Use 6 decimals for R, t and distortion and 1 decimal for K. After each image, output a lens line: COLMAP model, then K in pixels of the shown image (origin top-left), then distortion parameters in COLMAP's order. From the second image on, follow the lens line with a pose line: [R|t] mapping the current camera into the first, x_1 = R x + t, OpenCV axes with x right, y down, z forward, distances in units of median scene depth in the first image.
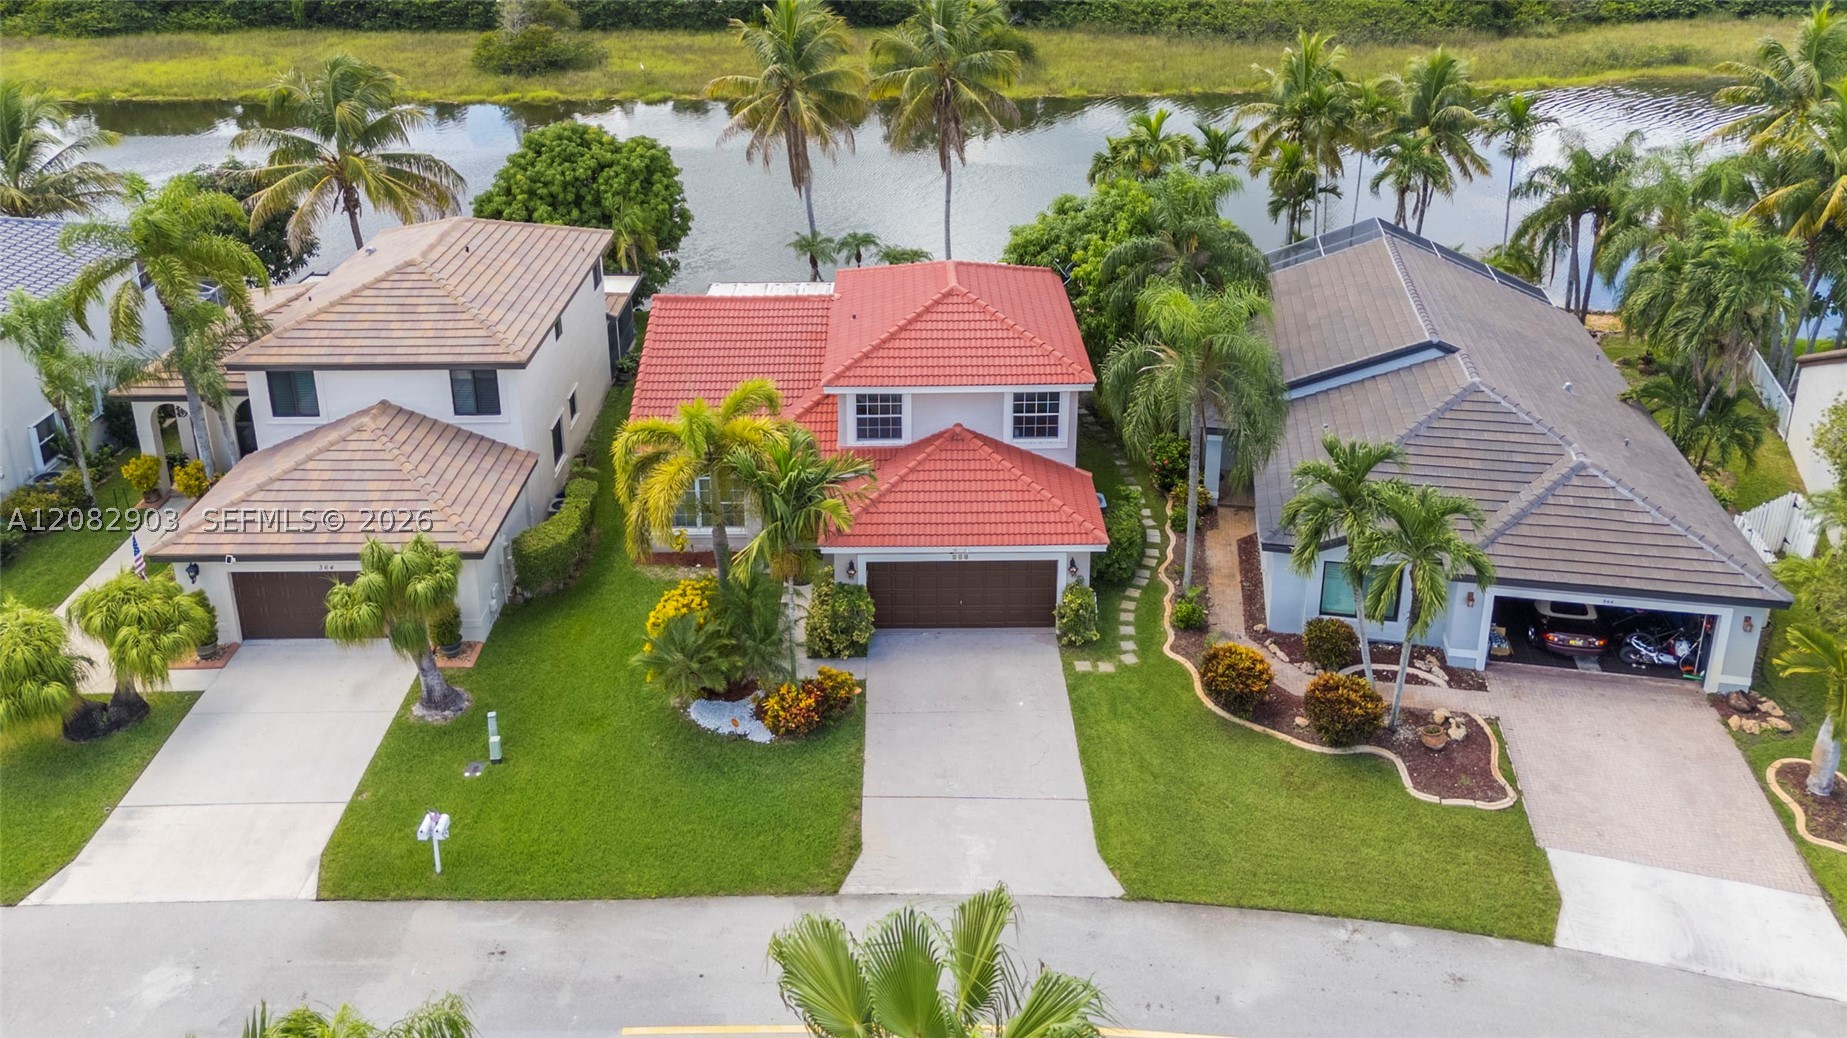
lens RADIAL K [[1396.3, 0, 932.2], [0, 1396.3, 343.1], [0, 0, 1]] dist [0.060004, -0.012855]
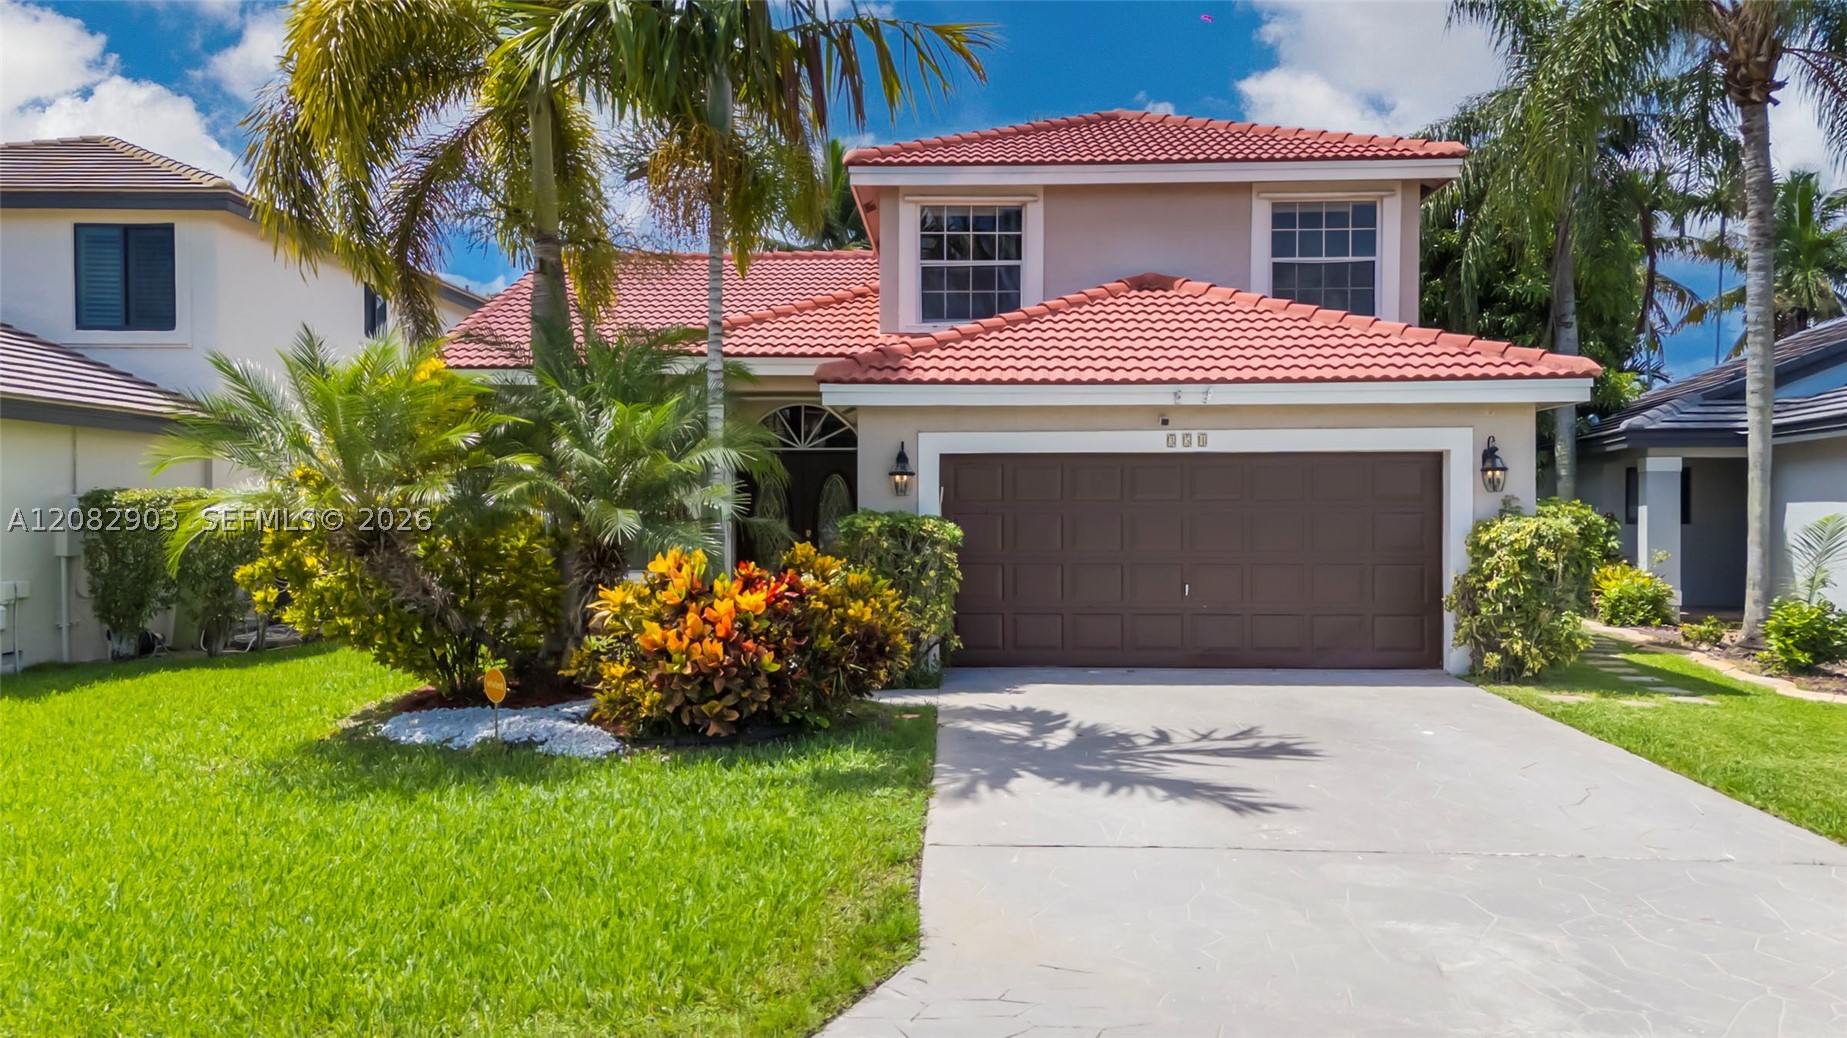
lens RADIAL K [[1396.3, 0, 941.2], [0, 1396.3, 511.9], [0, 0, 1]] dist [0.060004, -0.012855]
pose [[0.999298, 0.002844, -0.037351, -0.031667], [-0.016055, 0.933398, -0.358484, 0.299897], [0.033844, 0.358832, 0.932788, 0.630826]]
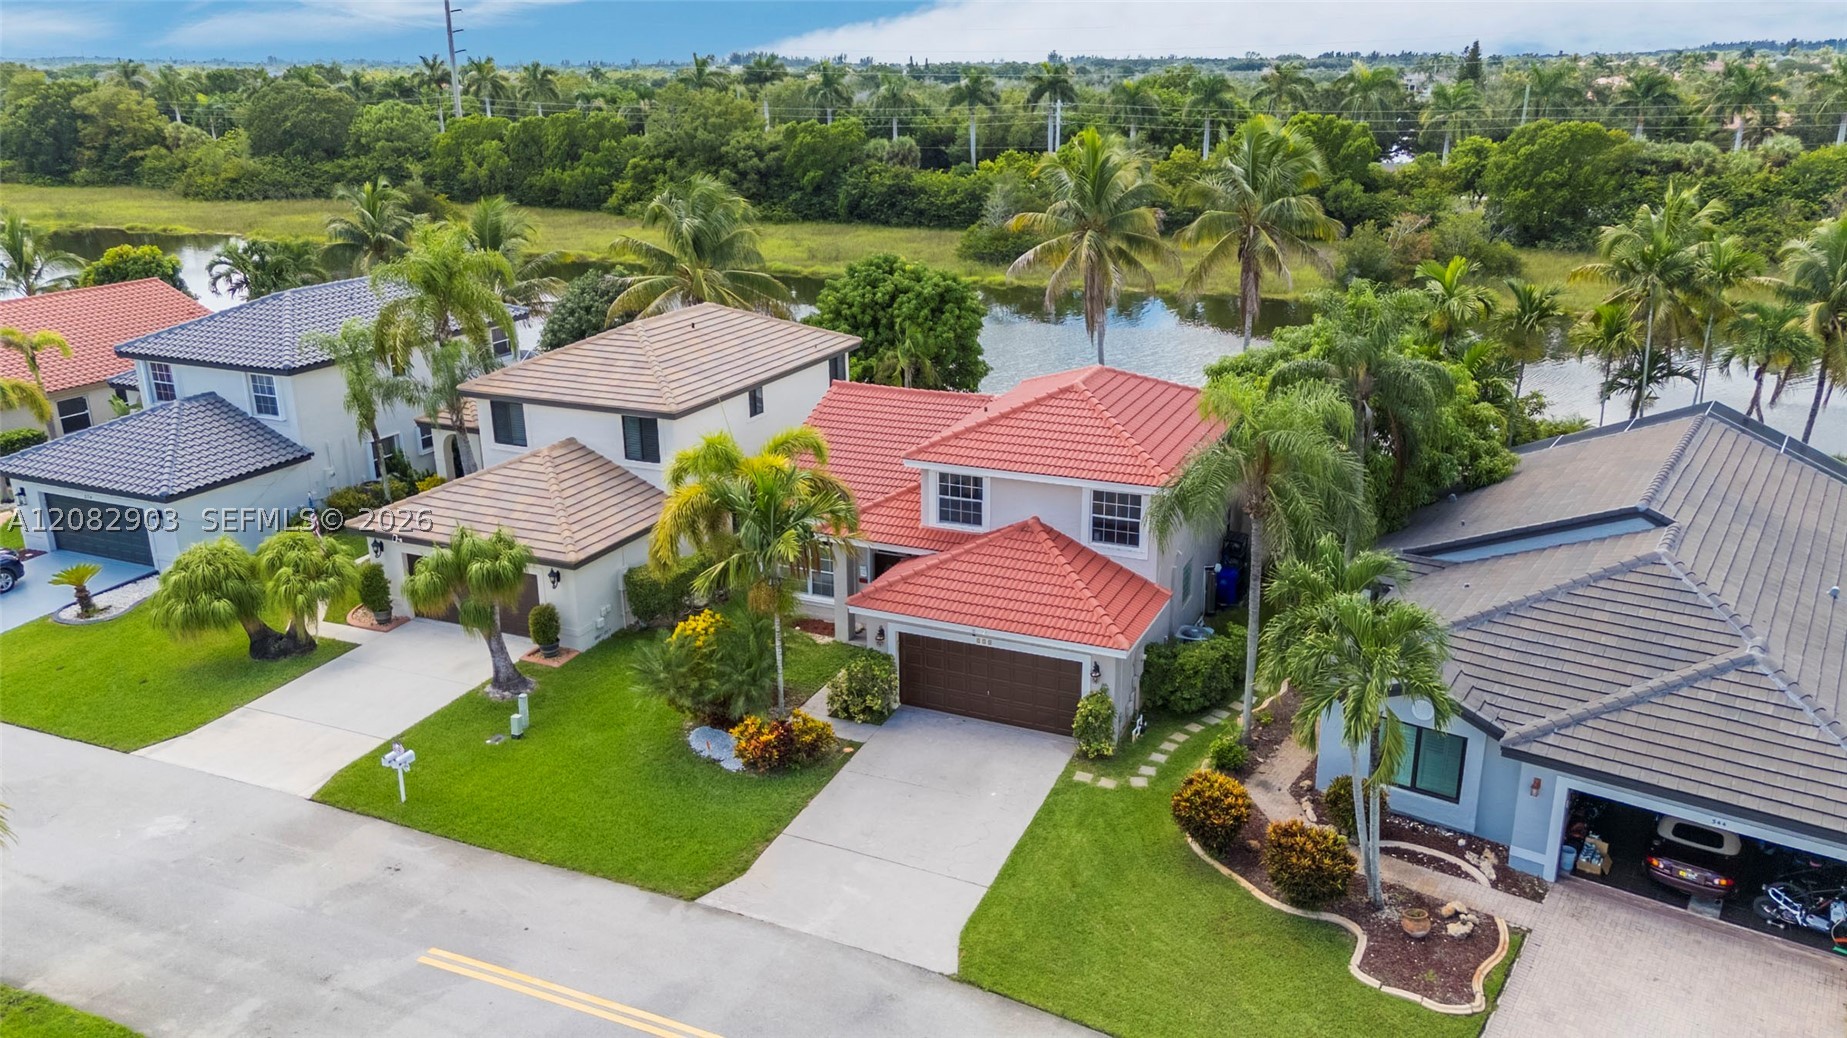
lens RADIAL K [[1396.3, 0, 932.9], [0, 1396.3, 482.8], [0, 0, 1]] dist [0.060004, -0.012855]
pose [[0.911015, 0.118251, -0.395055, 0.342834], [-0.147475, 0.988072, -0.044326, 0.090437], [0.385101, 0.098642, 0.917588, 0.095083]]
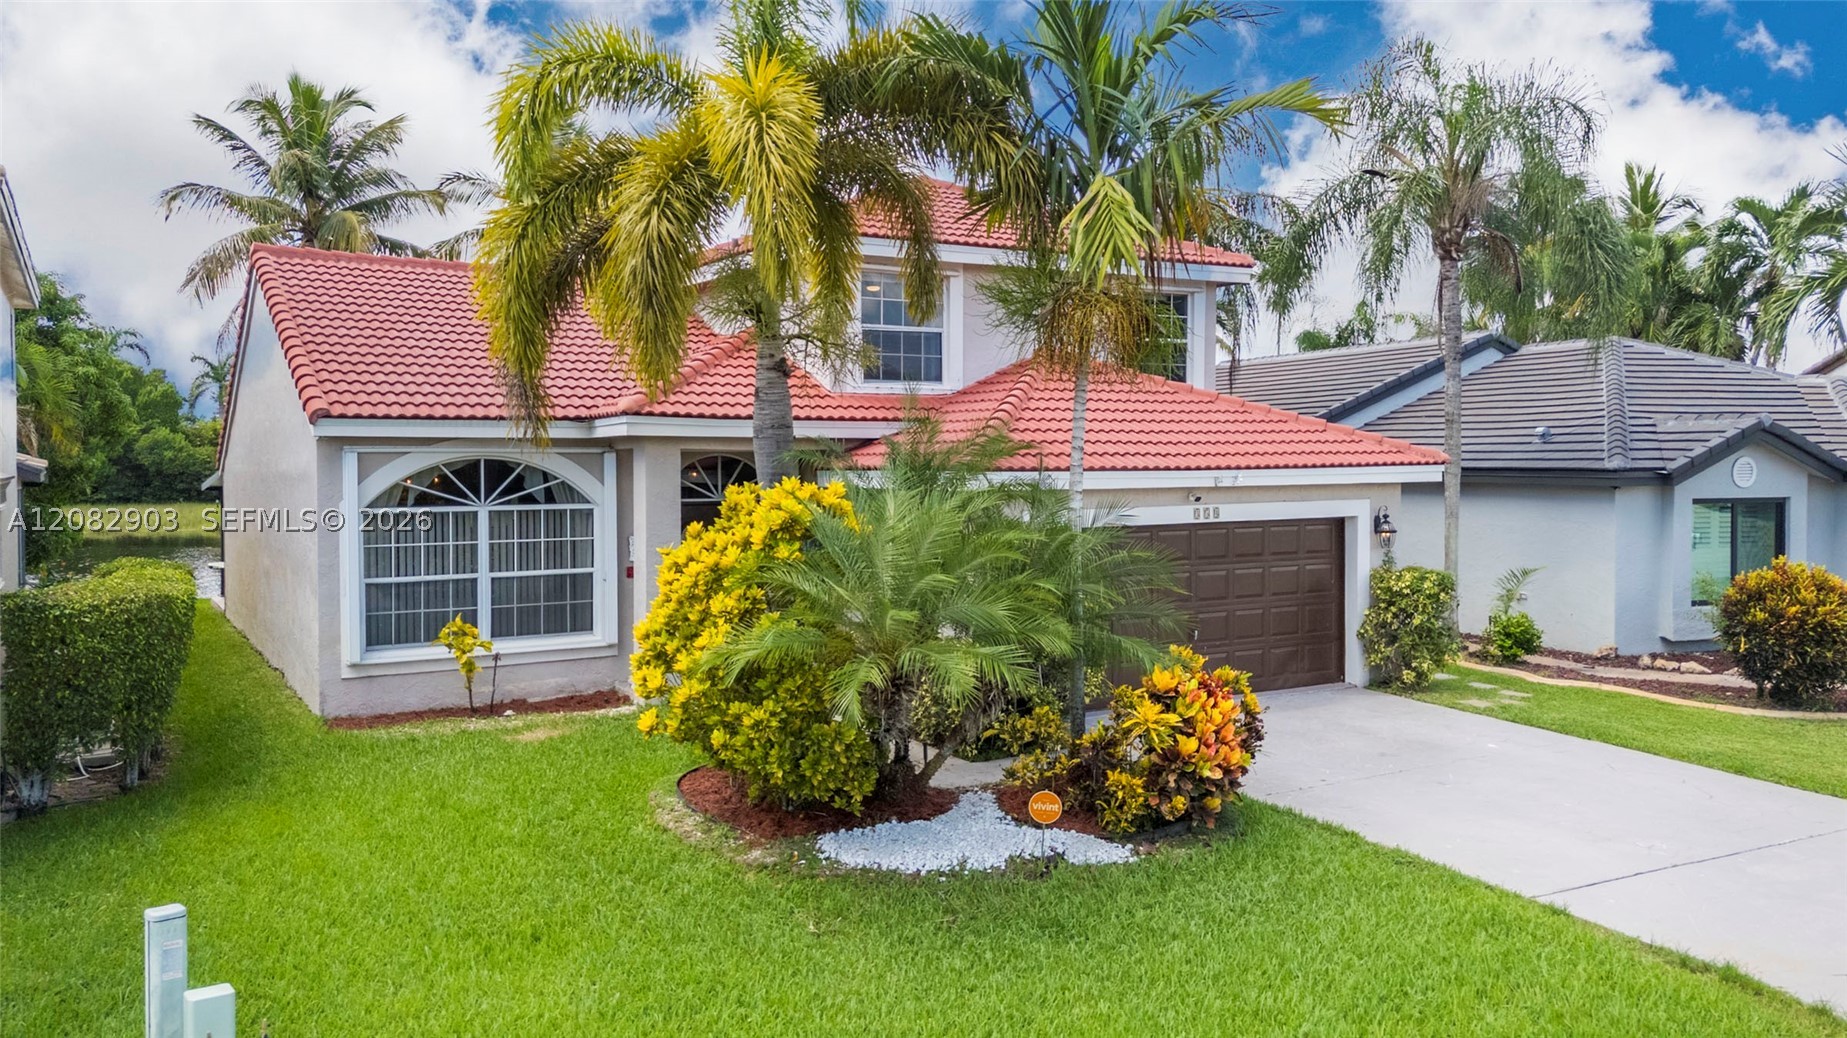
lens RADIAL K [[1396.3, 0, 969.9], [0, 1396.3, 468.6], [0, 0, 1]] dist [0.060004, -0.012855]
pose [[0.857943, -0.004041, 0.513730, -0.276617], [0.183878, 0.936141, -0.299716, 0.255954], [-0.479712, 0.351603, 0.803898, 0.641186]]
